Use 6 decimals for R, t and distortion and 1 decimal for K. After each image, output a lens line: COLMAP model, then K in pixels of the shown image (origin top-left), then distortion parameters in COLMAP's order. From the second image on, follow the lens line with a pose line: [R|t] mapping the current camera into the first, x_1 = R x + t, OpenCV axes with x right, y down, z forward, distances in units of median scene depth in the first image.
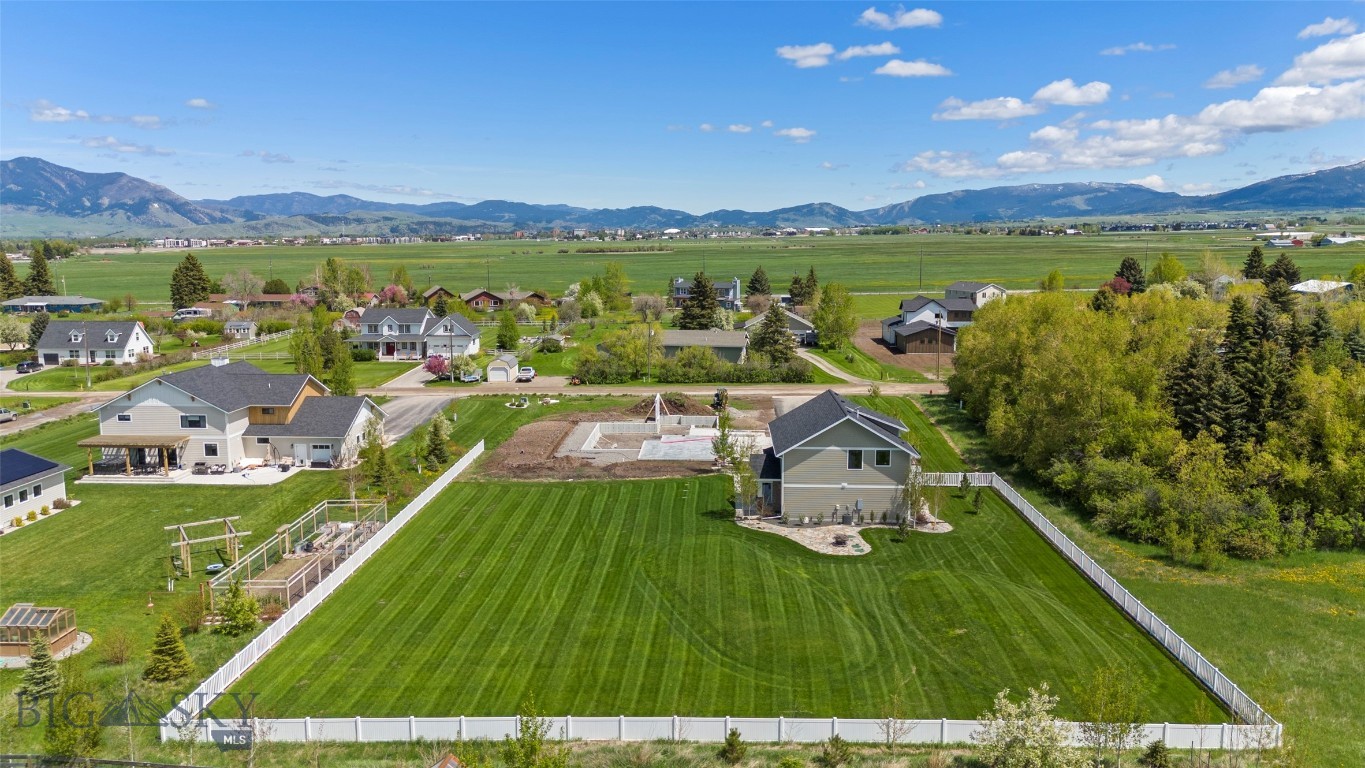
lens RADIAL K [[992.3, 0, 682.5], [0, 992.3, 384.0], [0, 0, 1]] dist [0.086940, -0.109833]
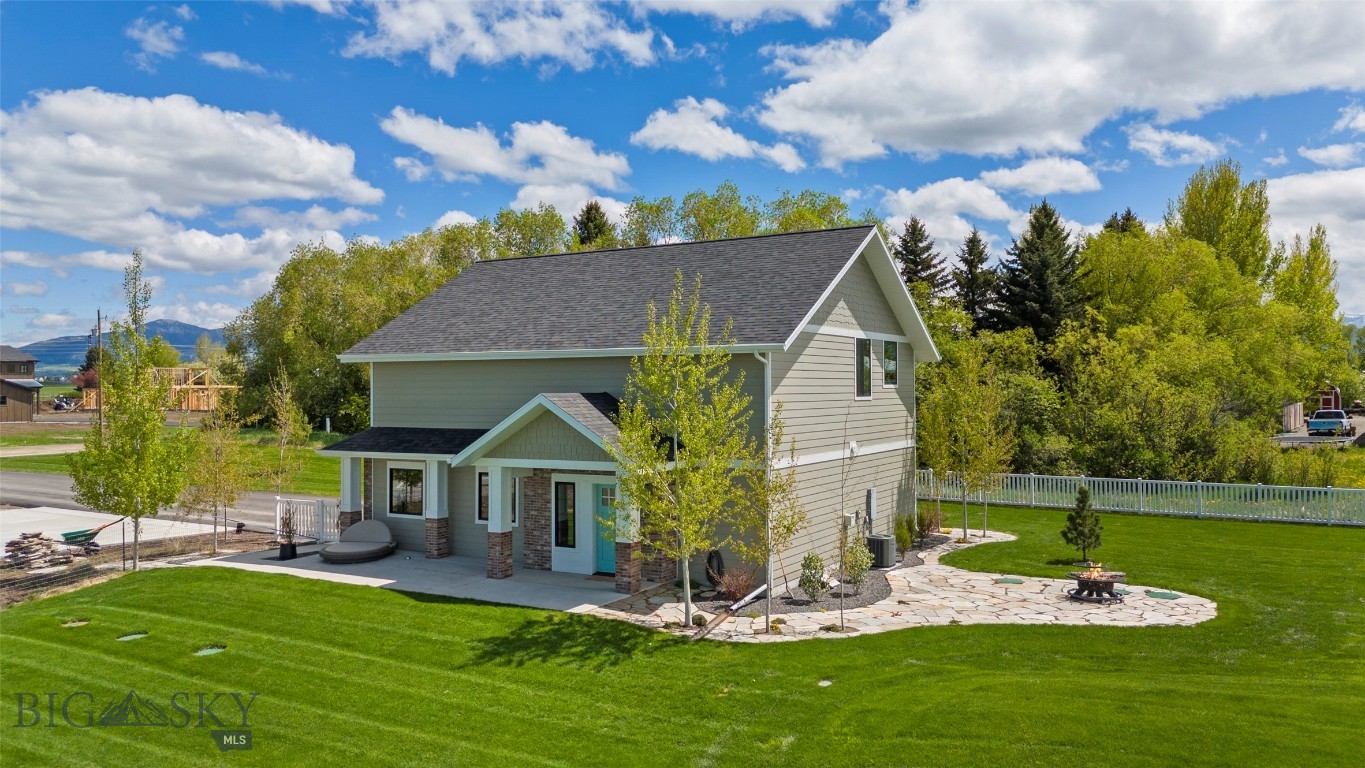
lens RADIAL K [[994.9, 0, 682.5], [0, 994.9, 384.0], [0, 0, 1]] dist [0.051983, -0.043550]
pose [[0.469829, 0.003185, 0.882752, -0.148364], [0.136871, 0.987637, -0.076411, 0.098503], [-0.872082, 0.156724, 0.463585, 0.897751]]
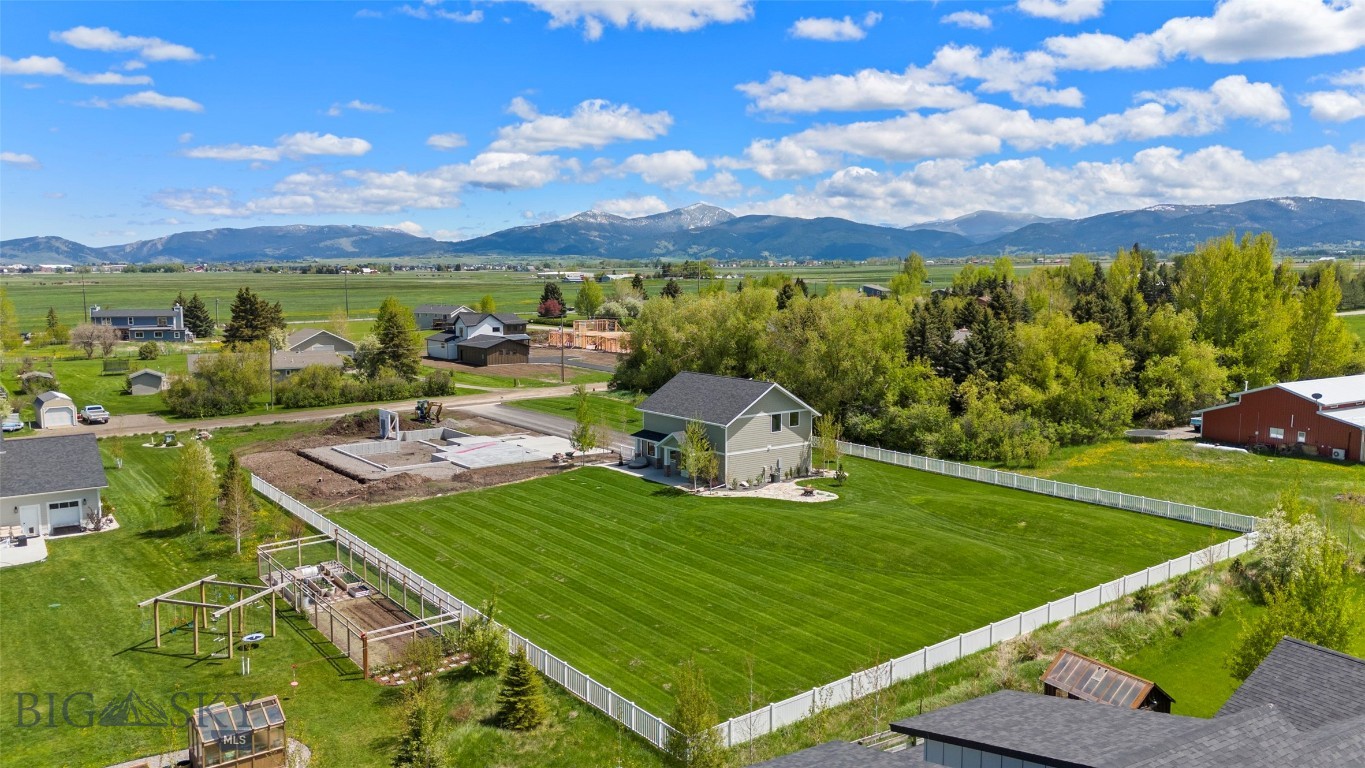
lens RADIAL K [[992.3, 0, 682.5], [0, 992.3, 384.0], [0, 0, 1]] dist [0.086940, -0.109833]
pose [[0.767590, -0.068637, 0.637255, -0.606278], [0.094343, 0.995519, -0.006414, 0.030034], [-0.633959, 0.065043, 0.770626, 0.211299]]
